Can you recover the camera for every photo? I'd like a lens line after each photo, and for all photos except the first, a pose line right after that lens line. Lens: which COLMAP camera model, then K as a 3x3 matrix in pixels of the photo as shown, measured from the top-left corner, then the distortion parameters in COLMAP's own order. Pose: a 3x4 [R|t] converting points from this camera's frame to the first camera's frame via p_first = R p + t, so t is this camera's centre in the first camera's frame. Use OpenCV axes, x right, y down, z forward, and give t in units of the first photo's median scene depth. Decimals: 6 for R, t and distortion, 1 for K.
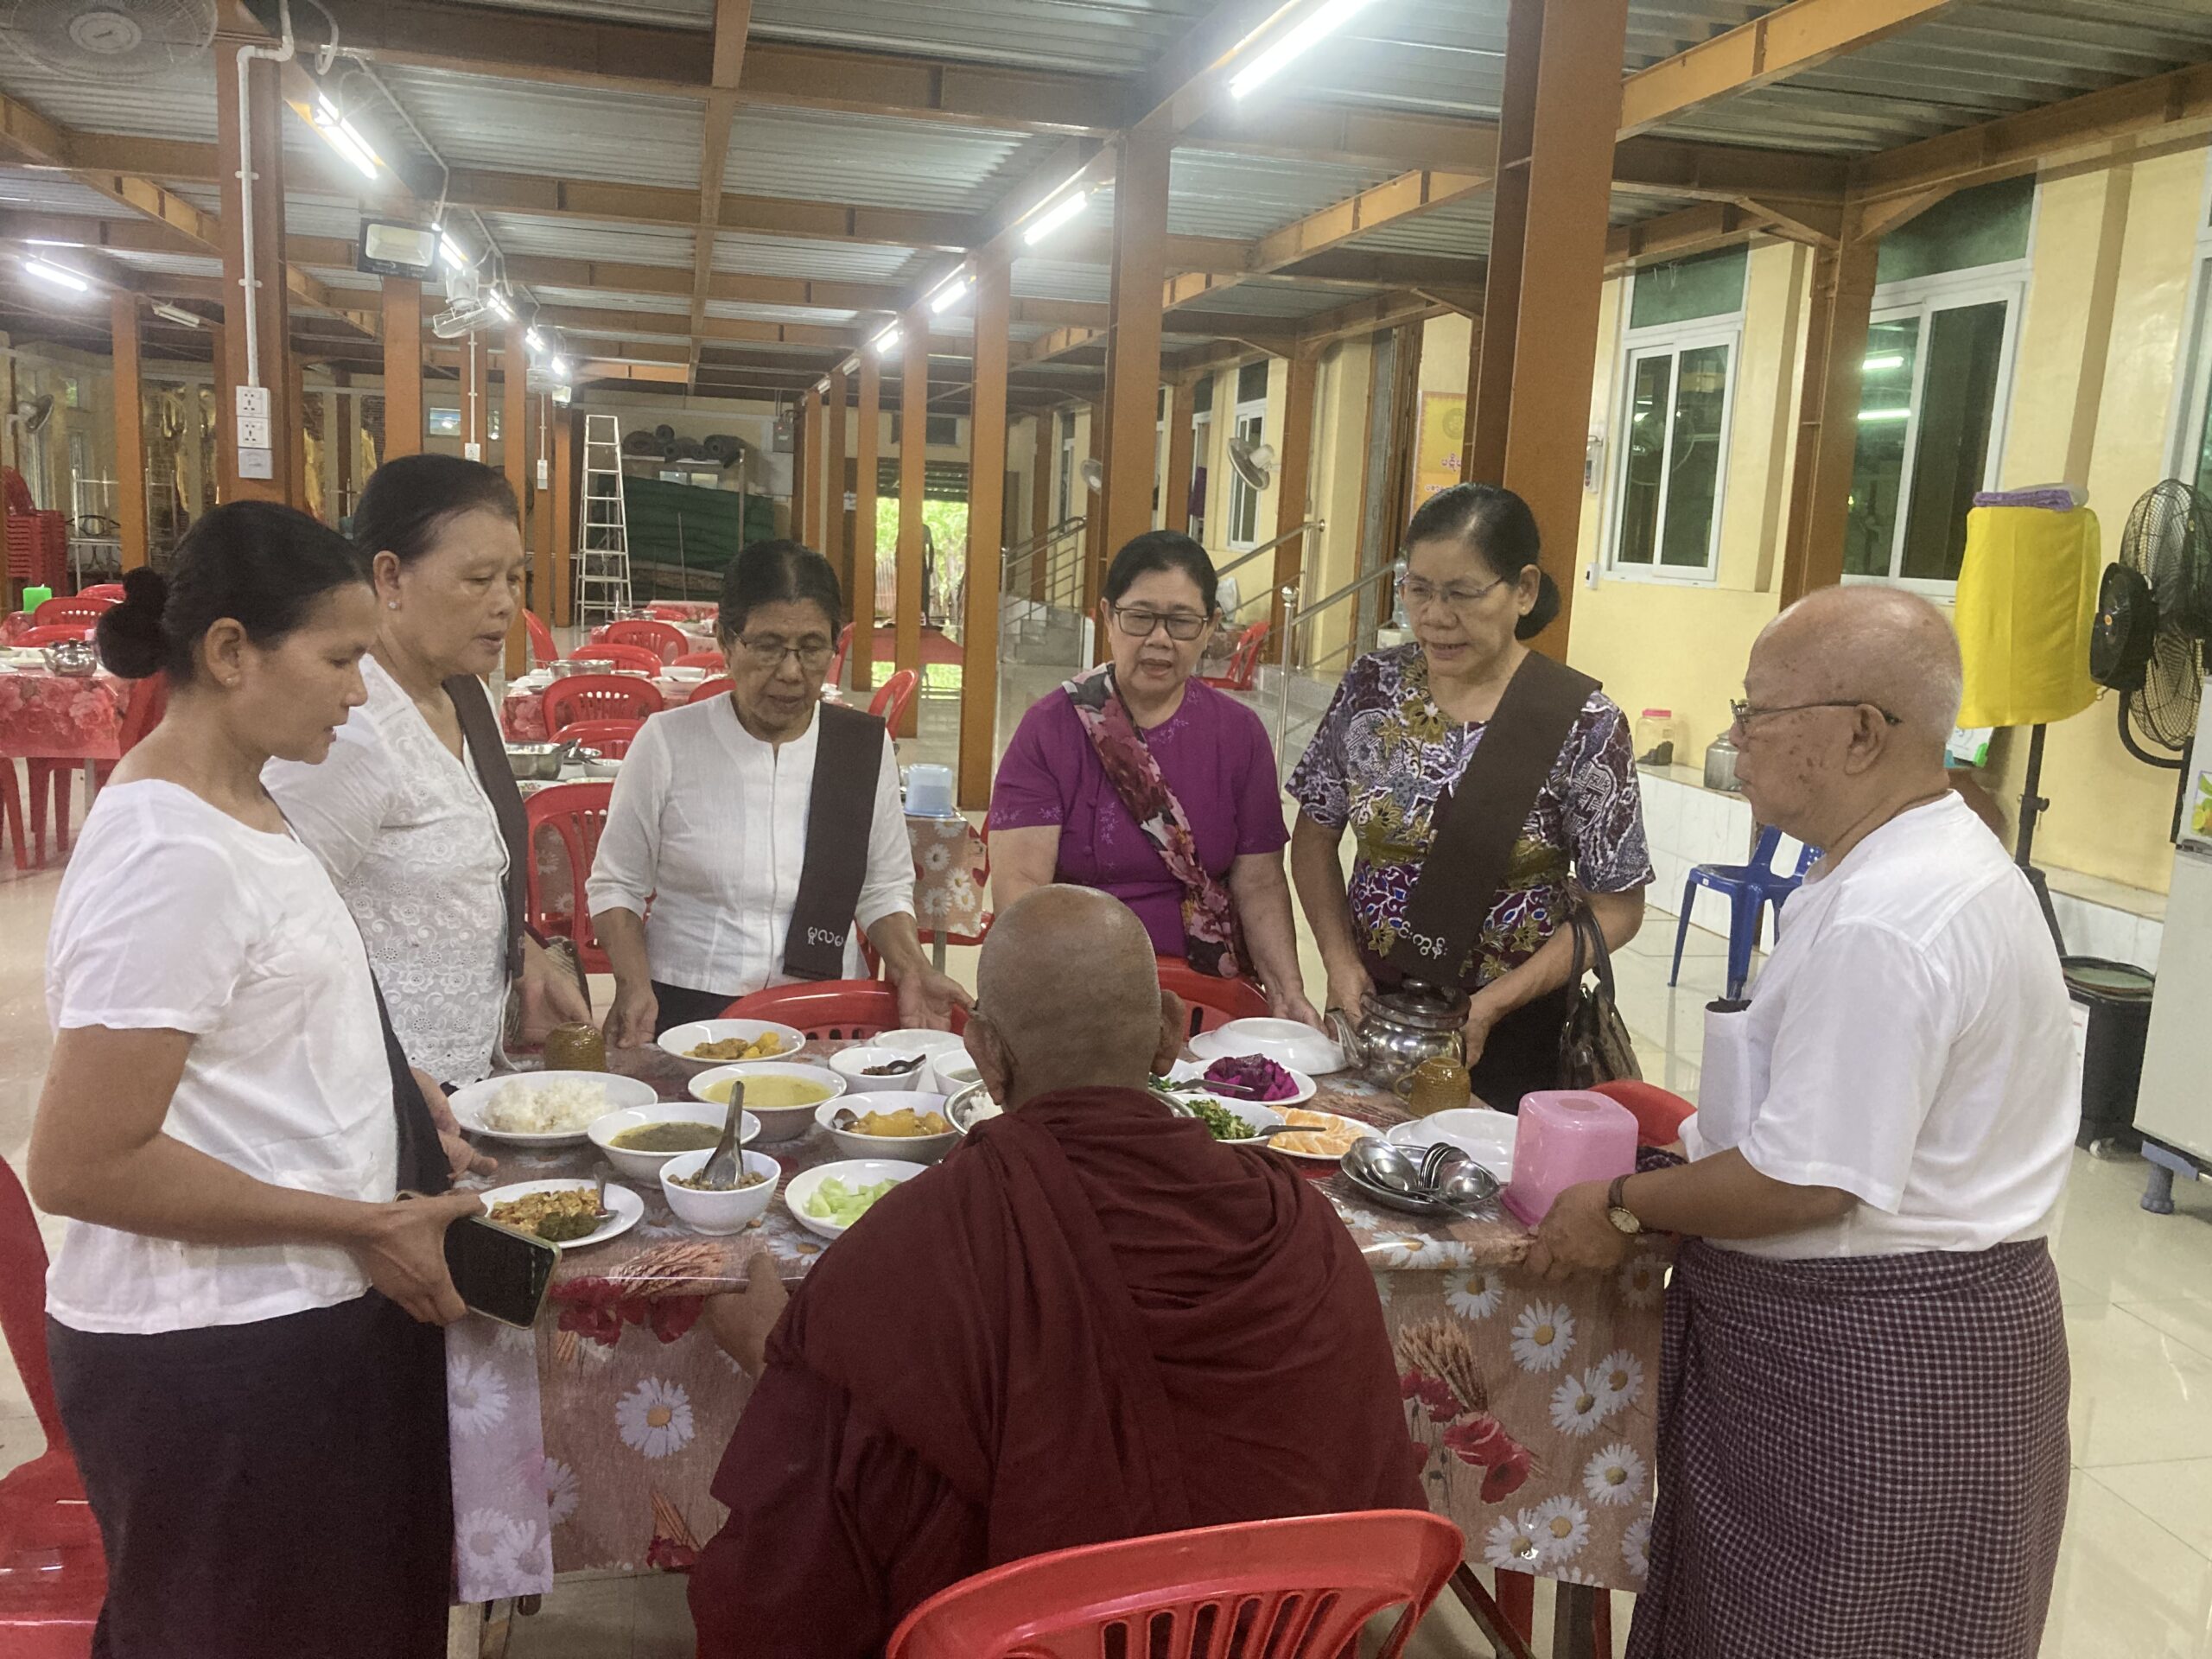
lens RADIAL K [[1826.7, 0, 1111.9], [0, 1826.7, 824.6], [0, 0, 1]] dist [0.019395, -0.004557]
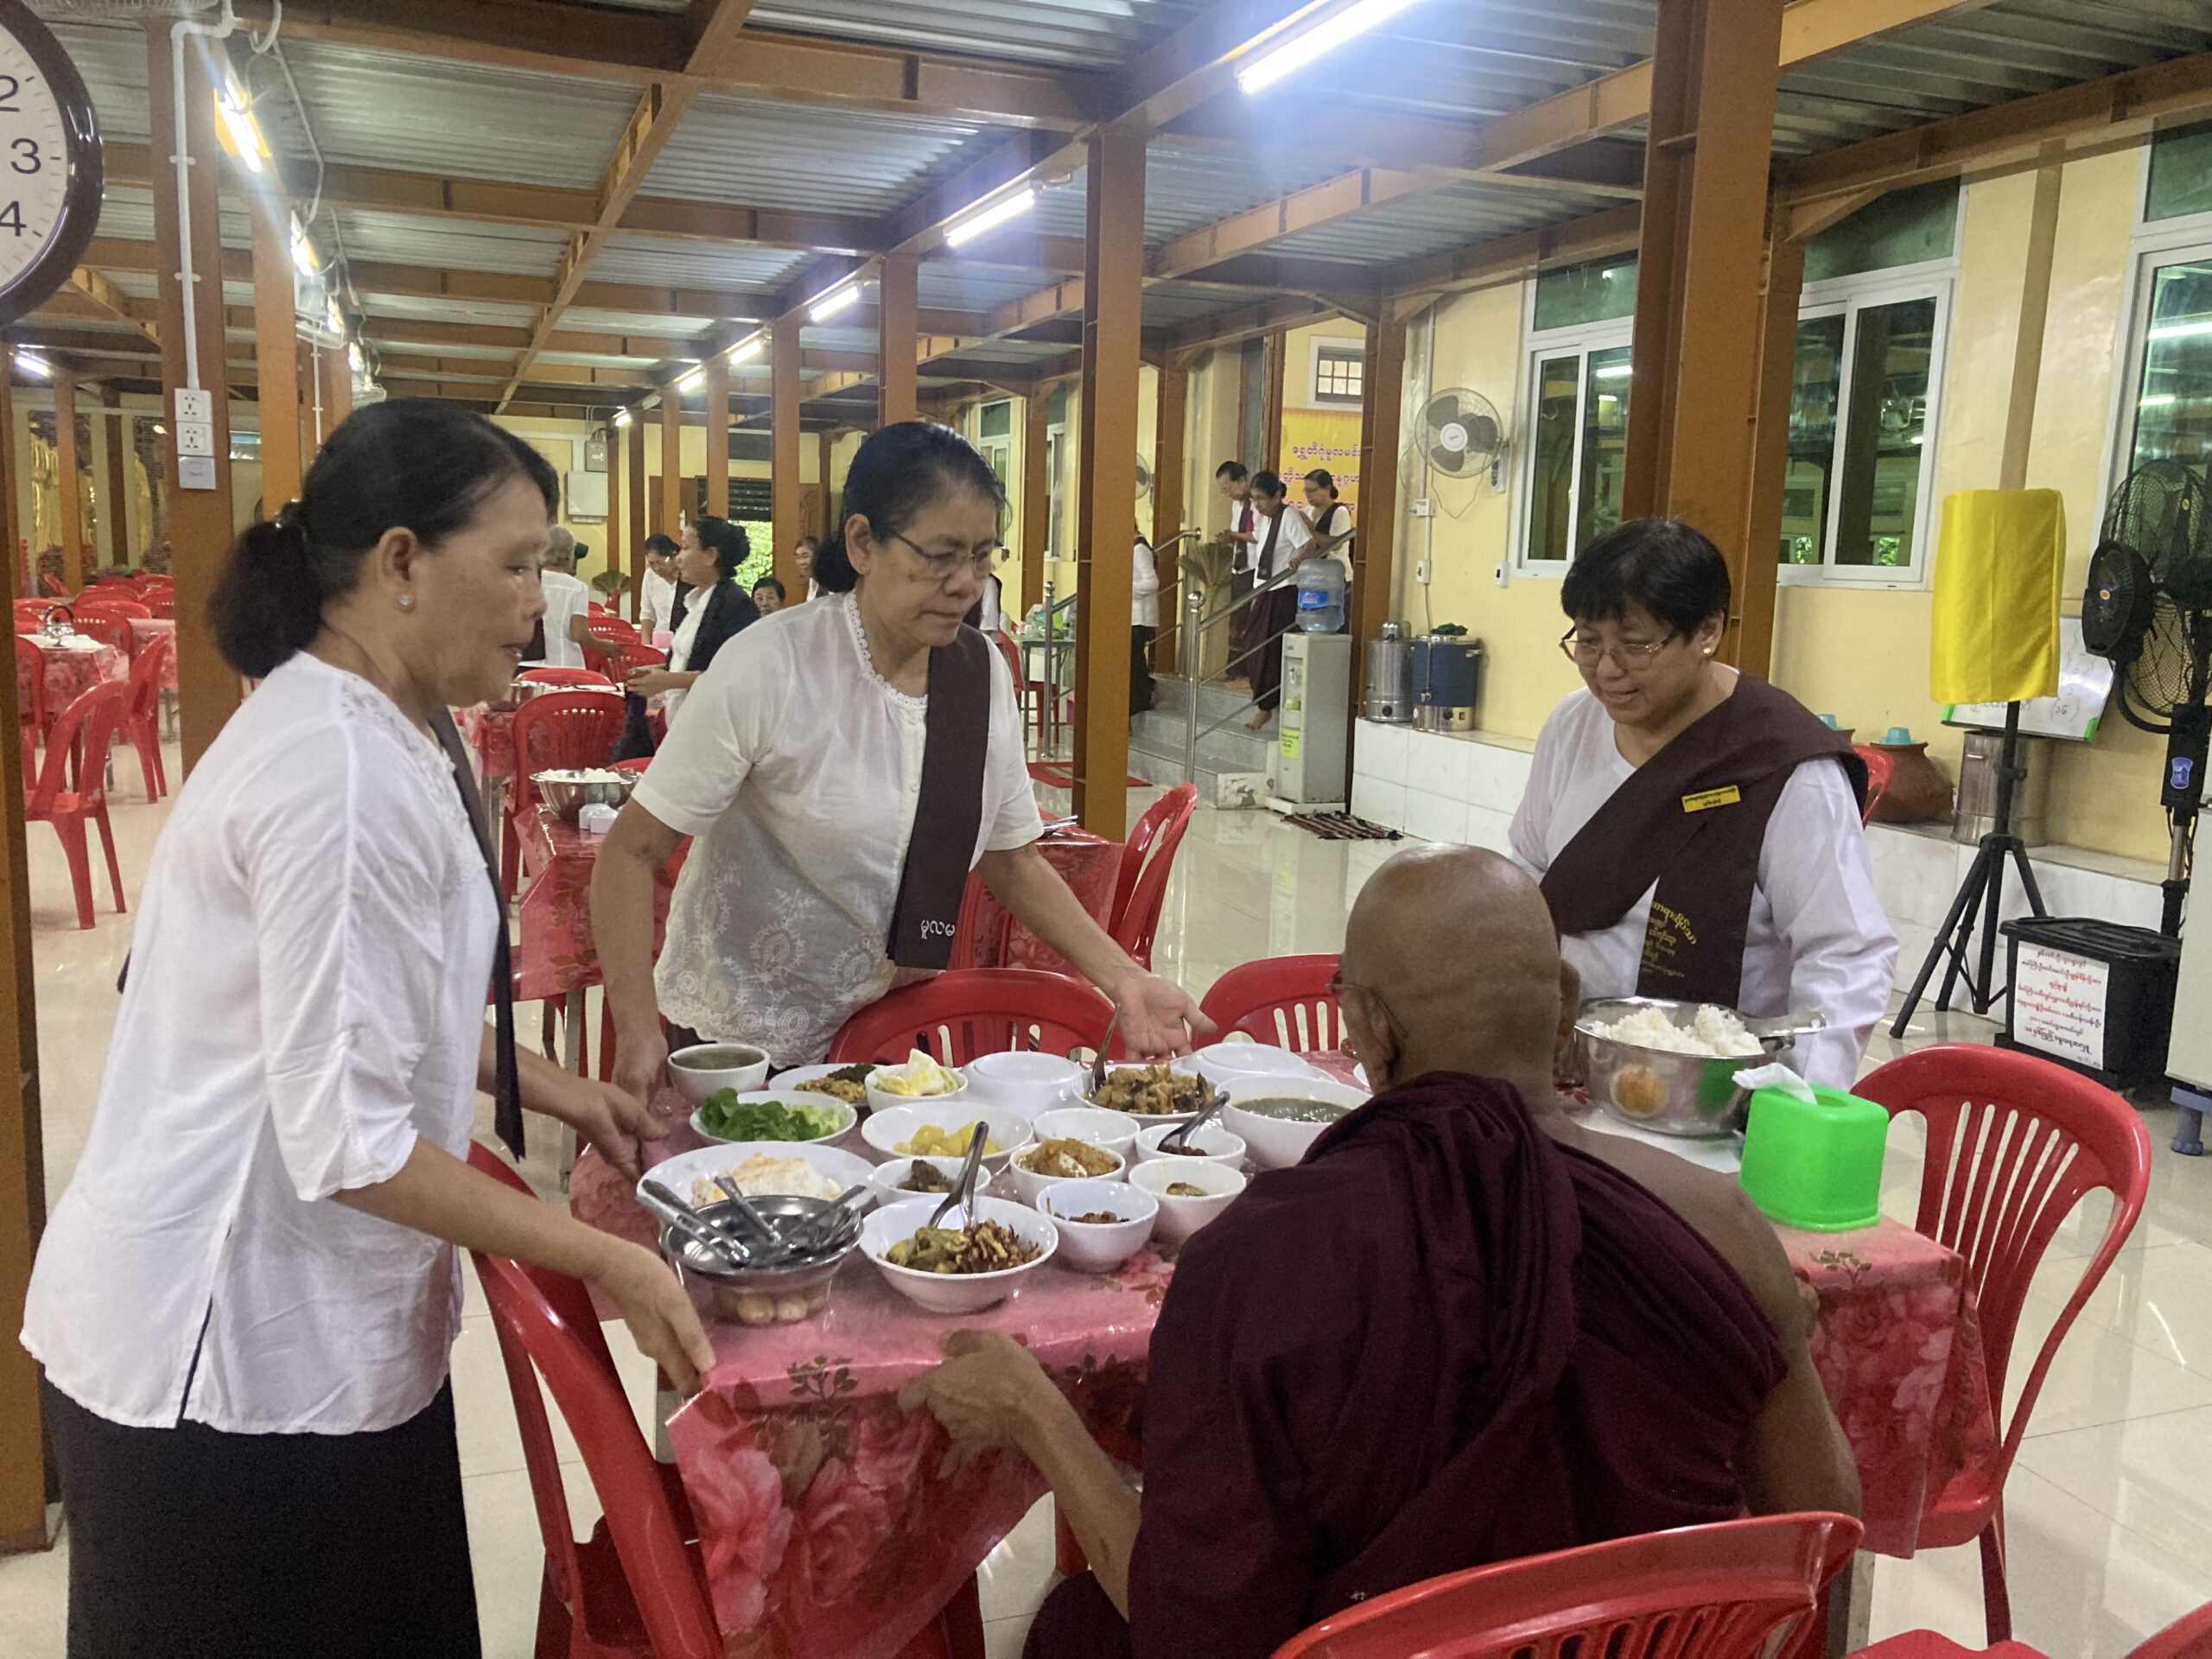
lens RADIAL K [[1826.7, 0, 1105.4], [0, 1826.7, 840.3], [0, 0, 1]] dist [0.019395, -0.004557]
pose [[0.991641, -0.037877, 0.123345, -0.123065], [0.038271, 0.999267, -0.000826, 0.006349], [-0.123223, 0.005540, 0.992364, 0.023516]]
